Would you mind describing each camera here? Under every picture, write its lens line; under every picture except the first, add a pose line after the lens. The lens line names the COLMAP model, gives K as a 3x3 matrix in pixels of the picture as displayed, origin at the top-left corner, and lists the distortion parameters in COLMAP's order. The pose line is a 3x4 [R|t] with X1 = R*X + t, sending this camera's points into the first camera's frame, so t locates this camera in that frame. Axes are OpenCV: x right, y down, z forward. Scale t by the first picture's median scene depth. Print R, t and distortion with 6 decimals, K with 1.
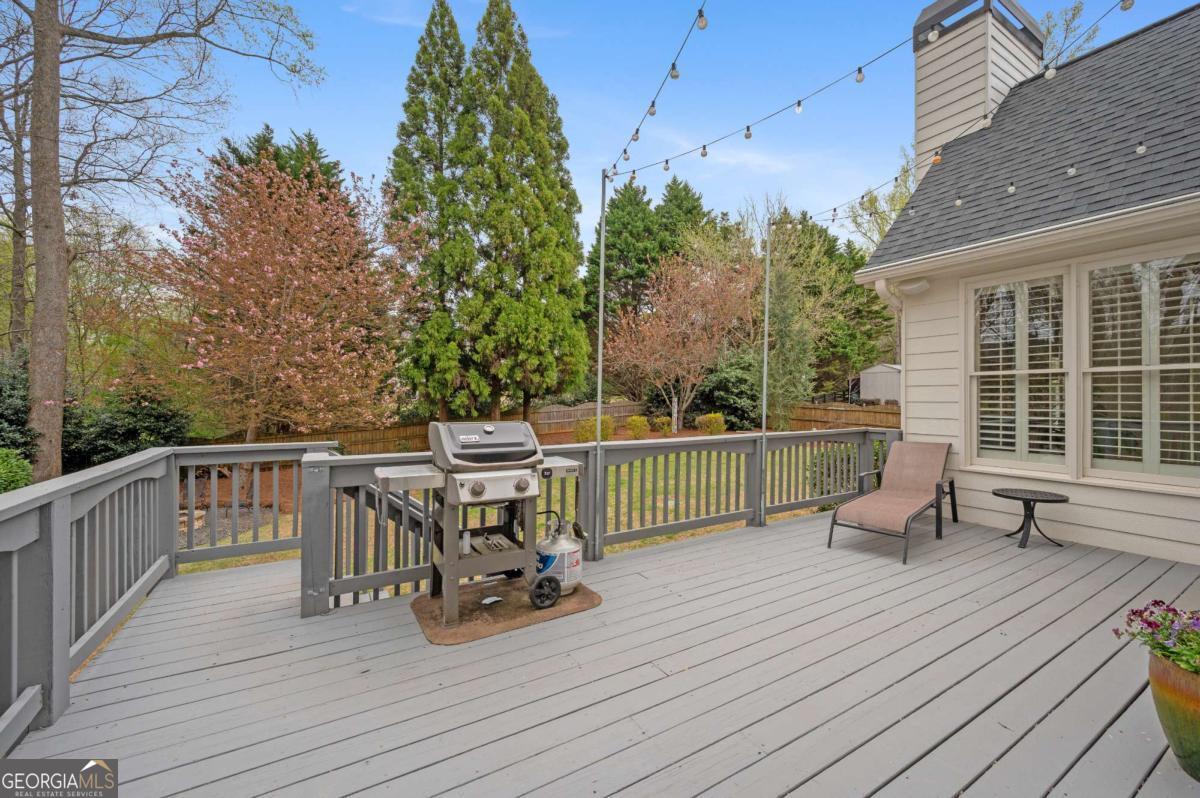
lens RADIAL K [[479.4, 0, 599.7], [0, 479.4, 396.7], [0, 0, 1]] dist [0.002443, 0.000472]
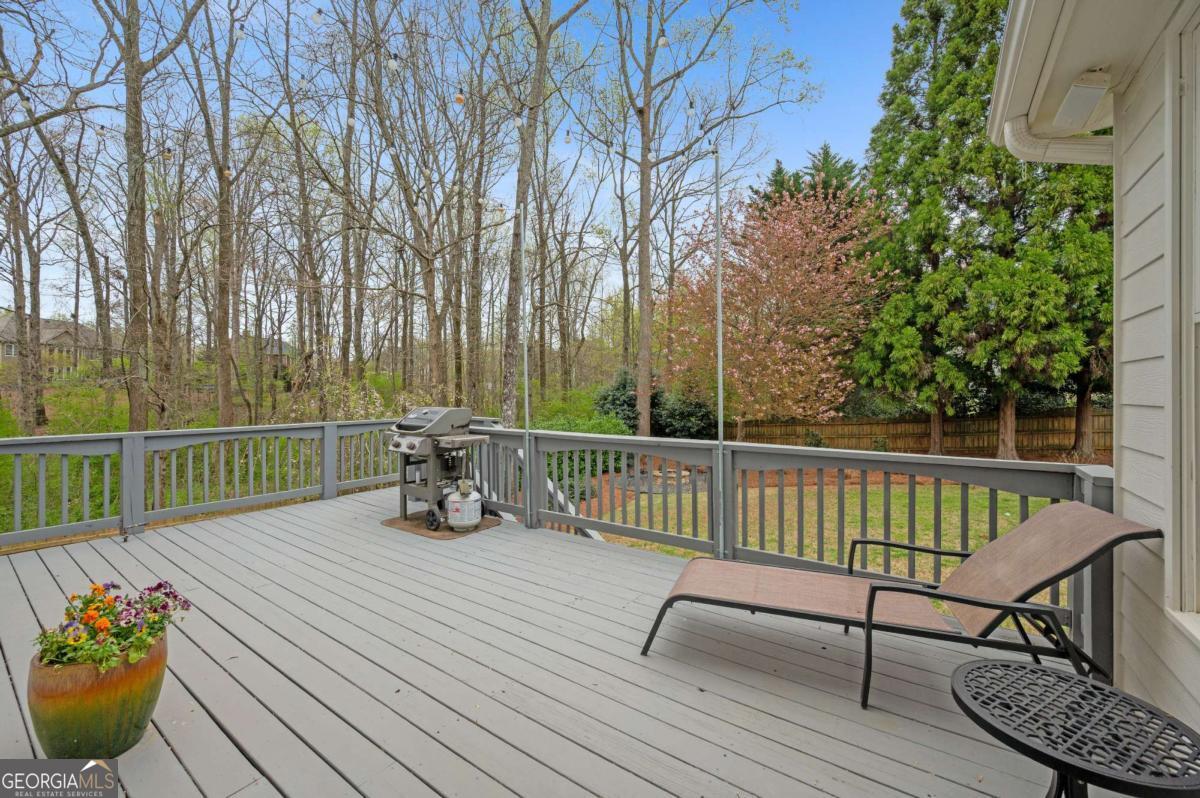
lens RADIAL K [[479.4, 0, 599.8], [0, 479.4, 395.2], [0, 0, 1]] dist [0.002443, 0.000472]
pose [[0.409097, 0.008855, -0.912448, 0.745609], [0.000765, 0.999949, 0.010048, -0.002081], [0.912491, -0.004809, 0.409070, 0.430659]]
